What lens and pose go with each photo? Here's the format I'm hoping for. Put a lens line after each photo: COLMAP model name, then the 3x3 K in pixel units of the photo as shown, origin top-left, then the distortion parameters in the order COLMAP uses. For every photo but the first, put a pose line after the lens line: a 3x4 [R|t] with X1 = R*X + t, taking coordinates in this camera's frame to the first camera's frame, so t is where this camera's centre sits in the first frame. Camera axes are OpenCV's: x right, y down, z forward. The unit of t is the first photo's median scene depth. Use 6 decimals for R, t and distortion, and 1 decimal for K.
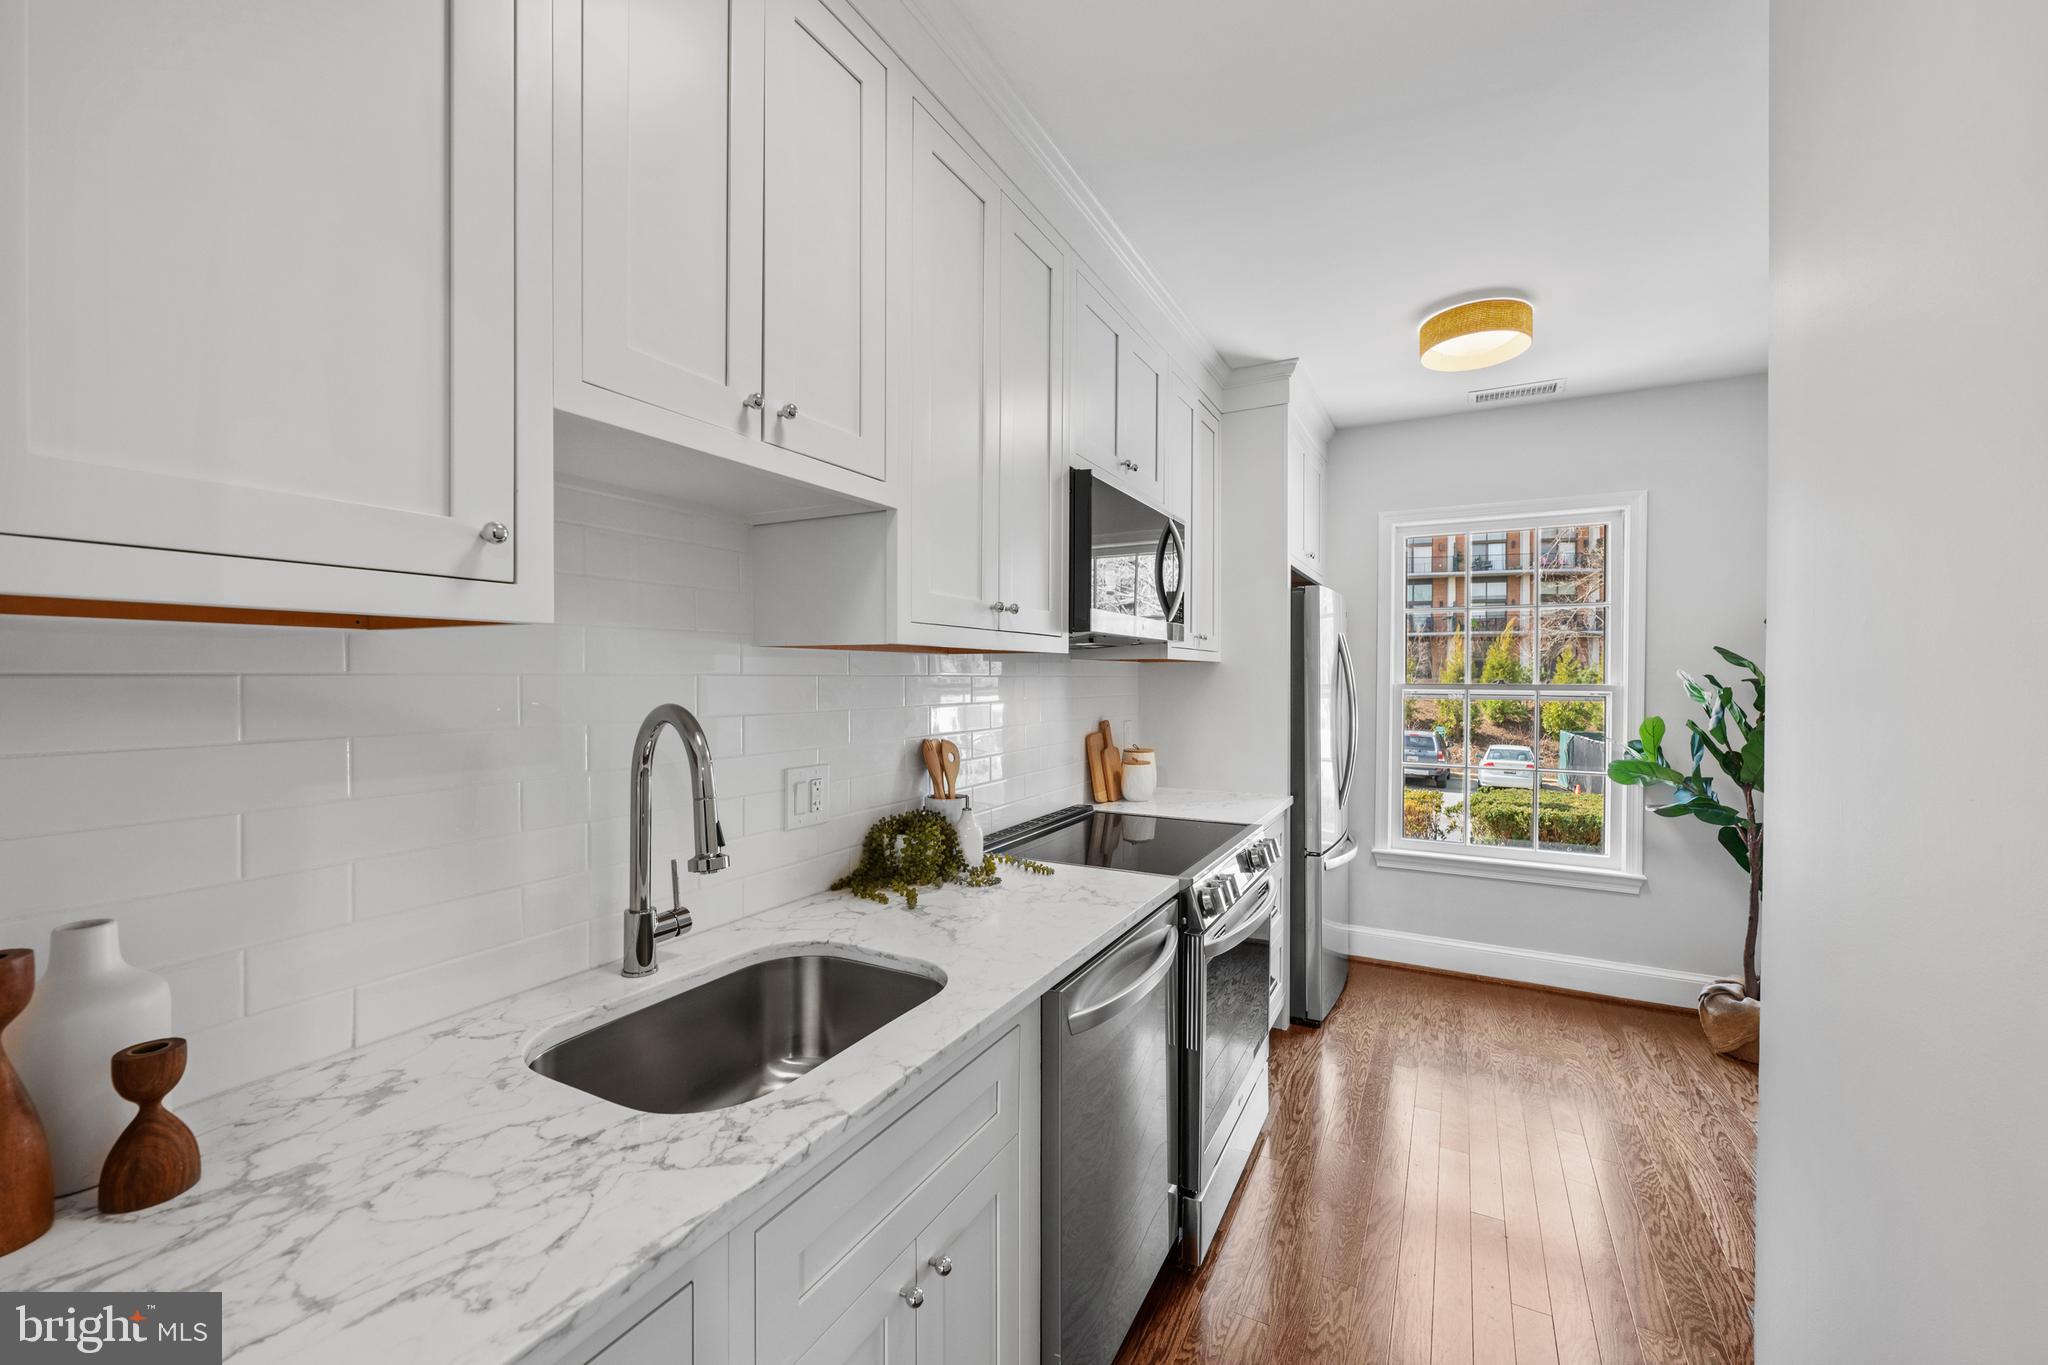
lens RADIAL K [[819.7, 0, 1020.7], [0, 819.7, 684.2], [0, 0, 1]] dist [0.001178, -0.000308]
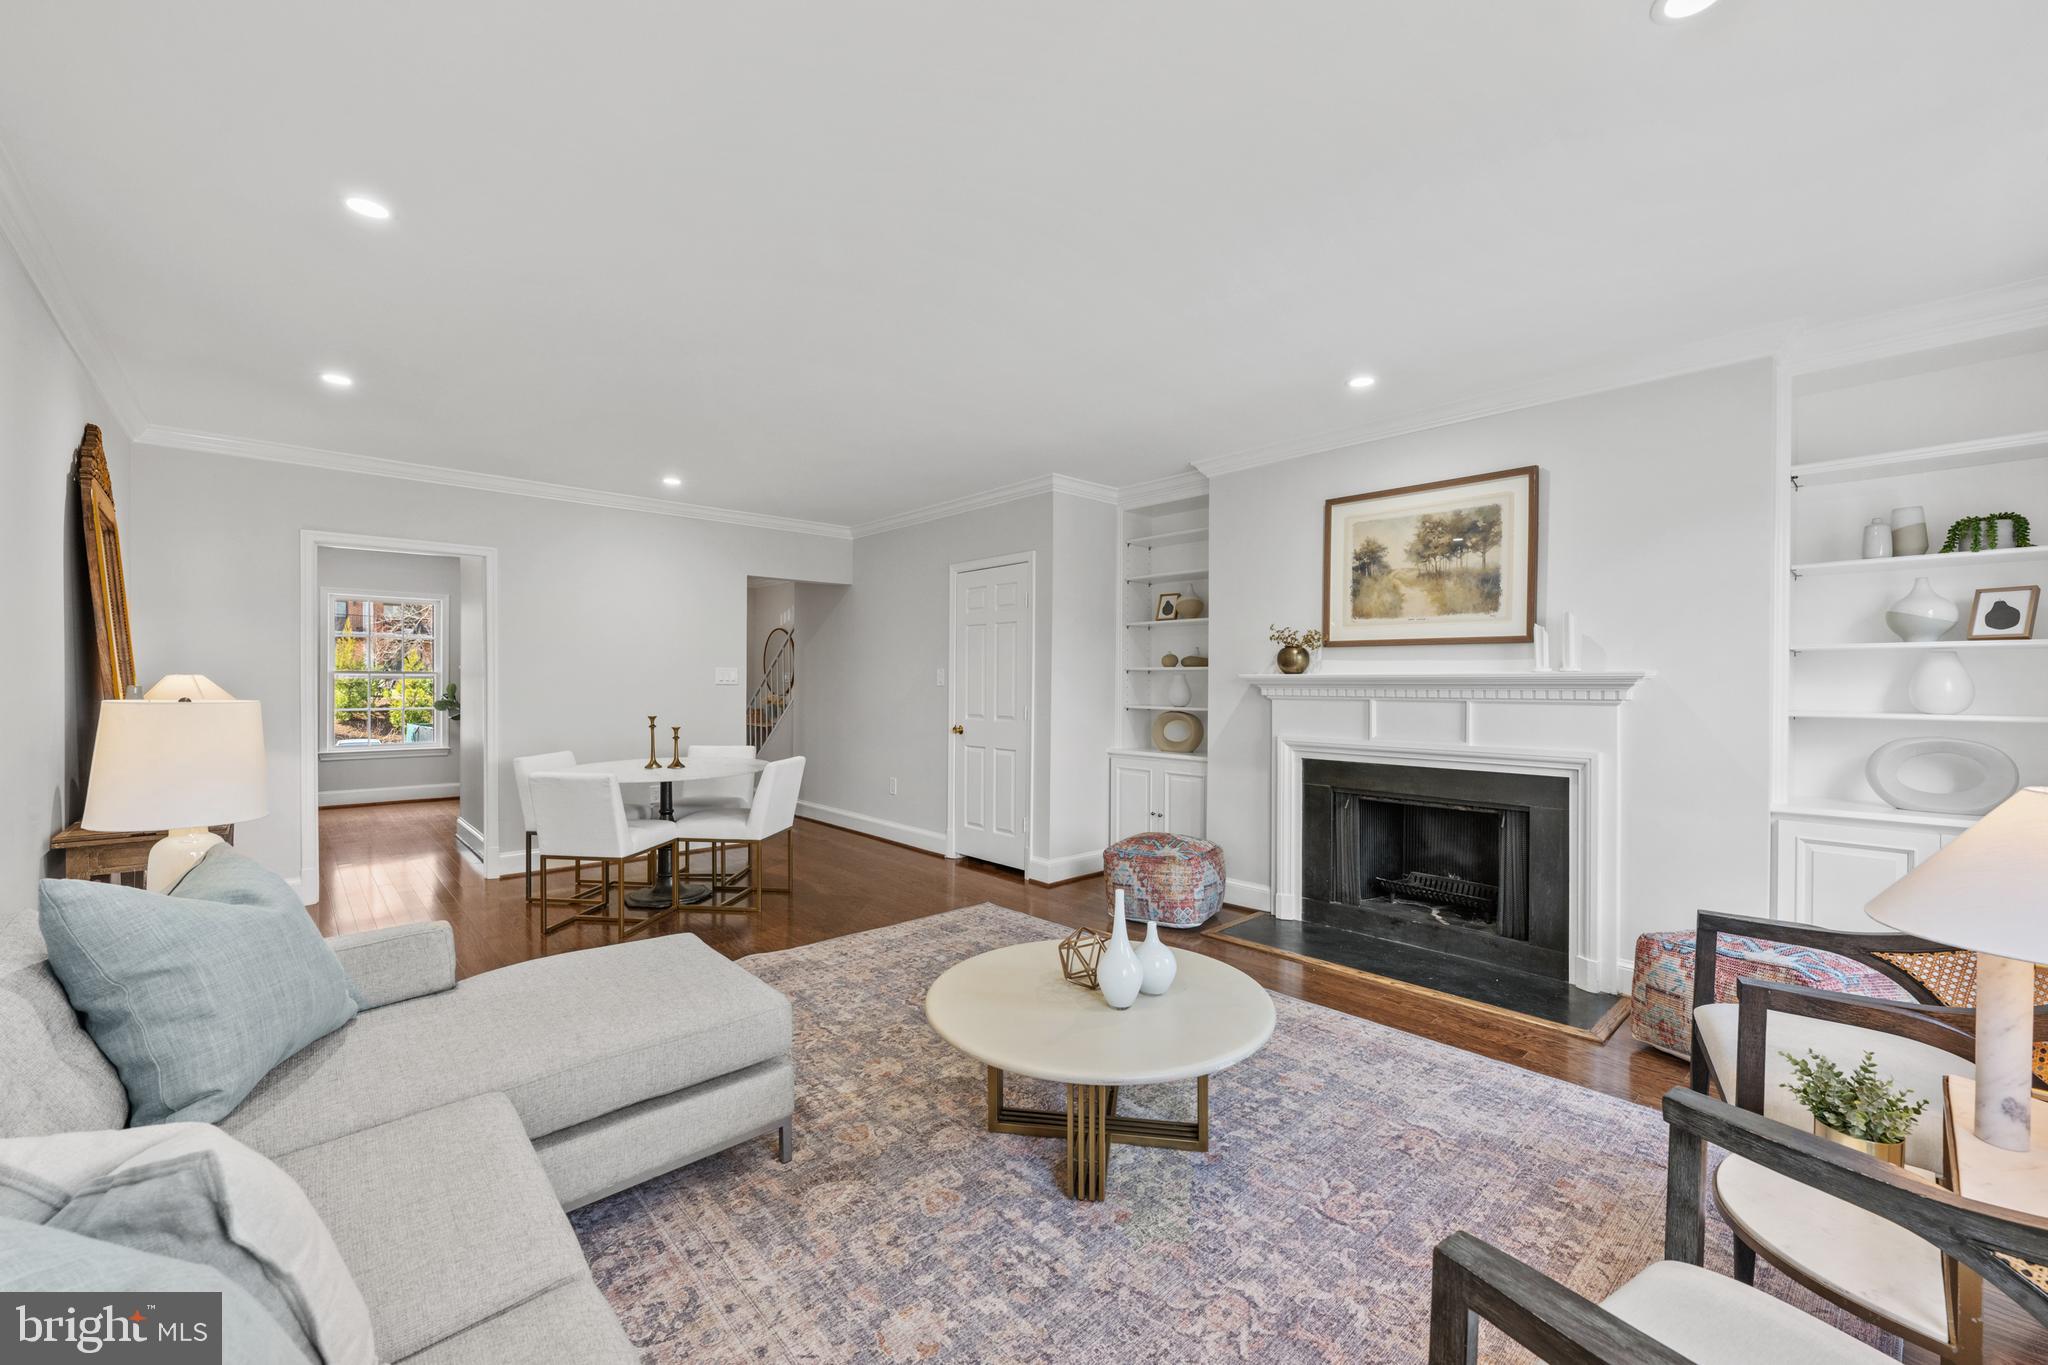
lens RADIAL K [[819.7, 0, 1036.6], [0, 819.7, 689.0], [0, 0, 1]] dist [0.001178, -0.000308]
pose [[0.325551, -0.008306, 0.945488, -2.346338], [0.006582, 0.999957, 0.006518, 0.107419], [-0.945502, 0.004101, 0.325592, -3.464737]]
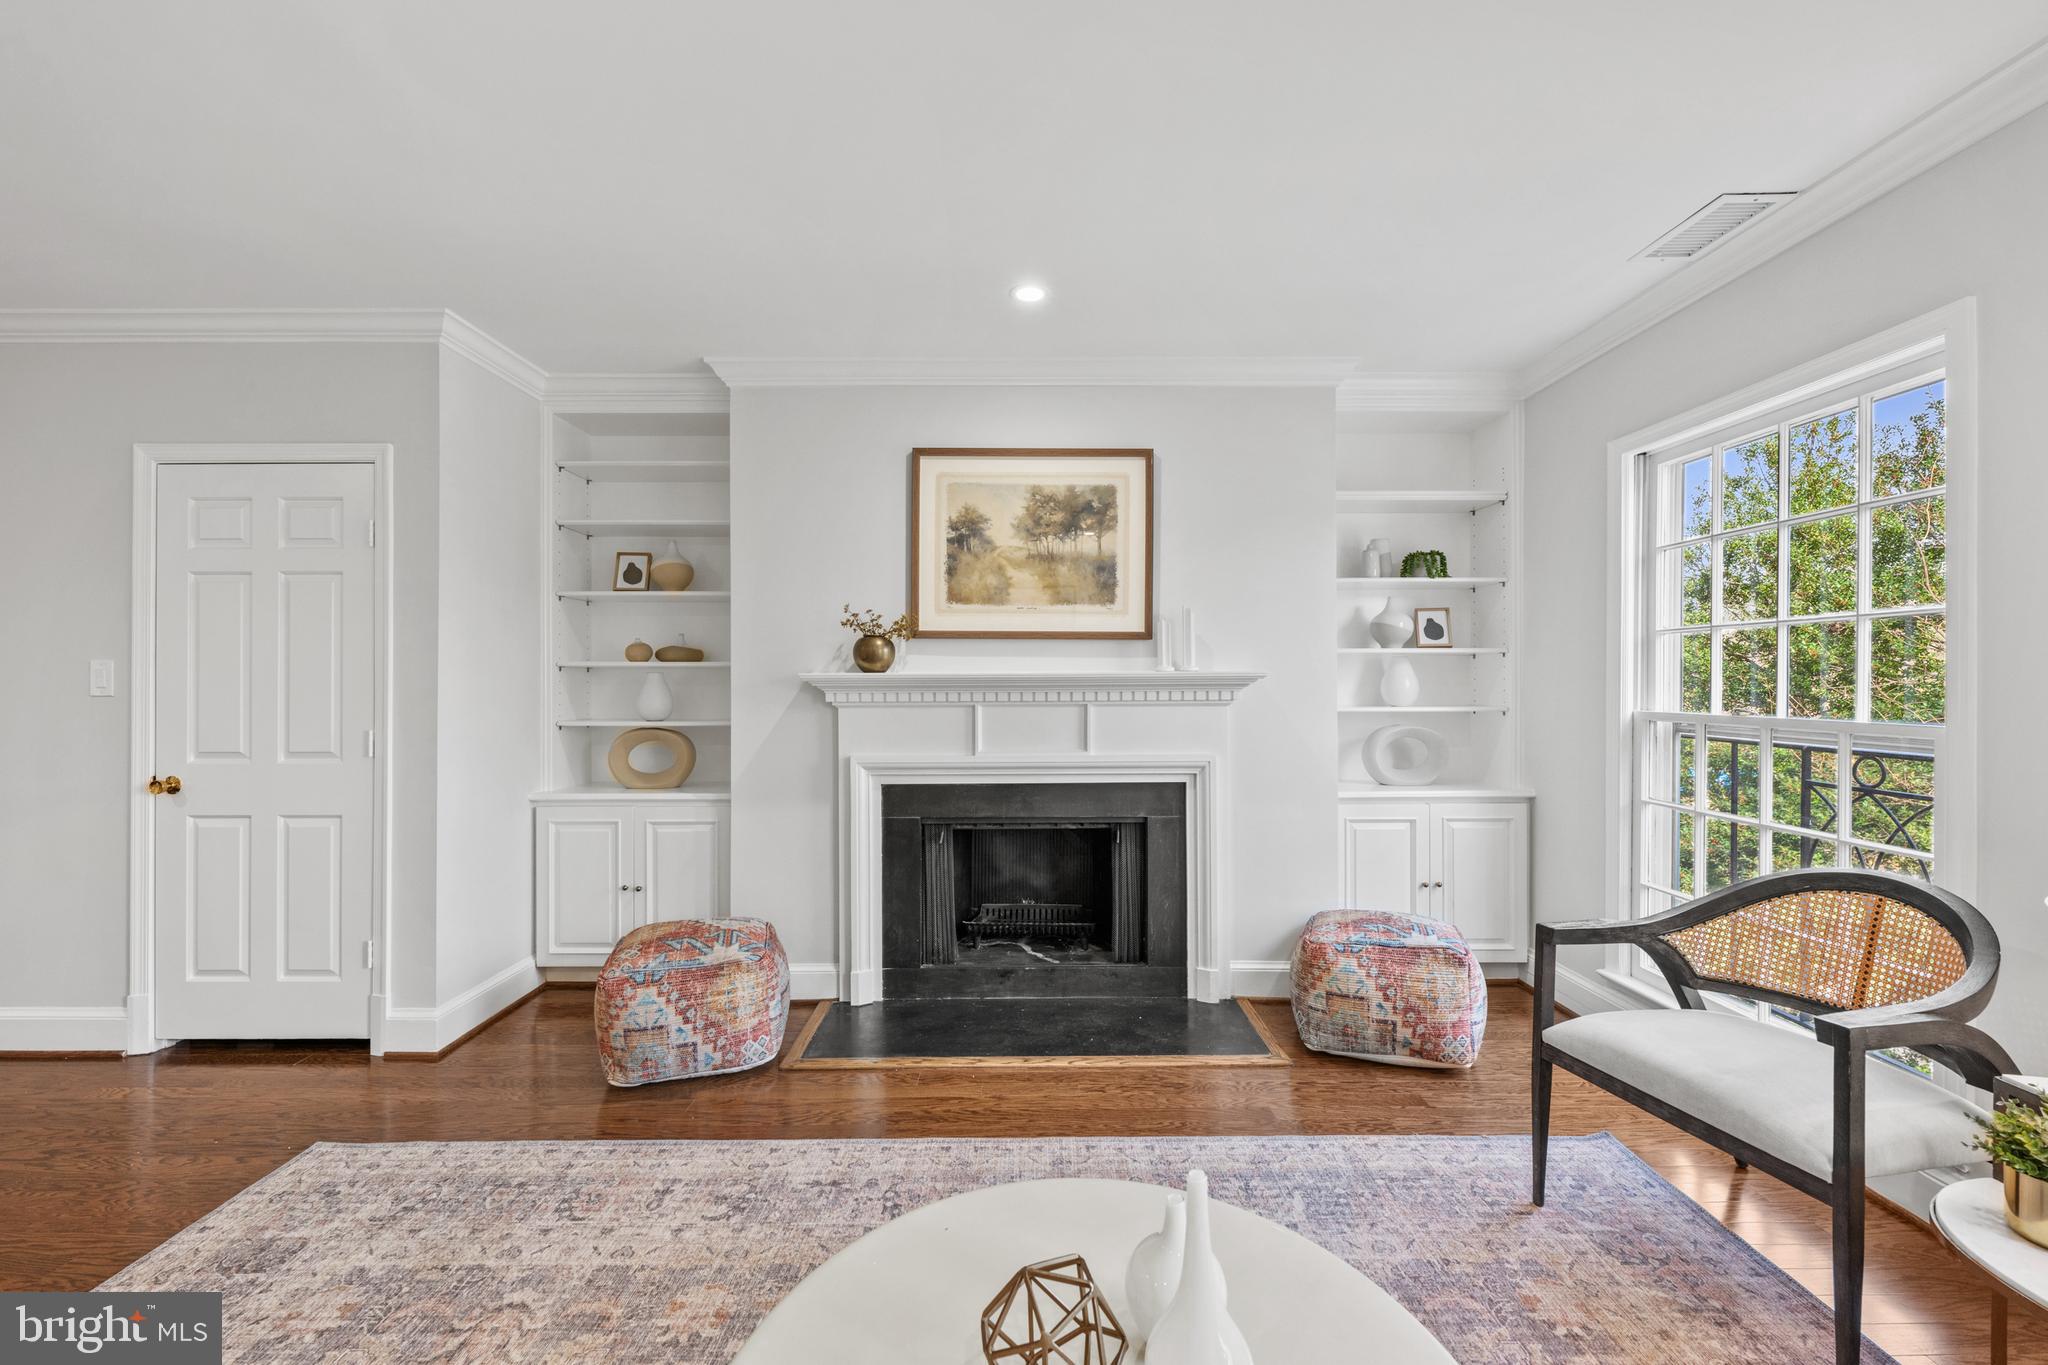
lens RADIAL K [[819.7, 0, 1031.1], [0, 819.7, 682.0], [0, 0, 1]] dist [0.001178, -0.000308]
pose [[-0.471612, 0.000840, 0.881806, -1.390435], [0.010884, 0.999929, 0.004869, 0.097321], [-0.881739, 0.011894, -0.471587, -2.706640]]
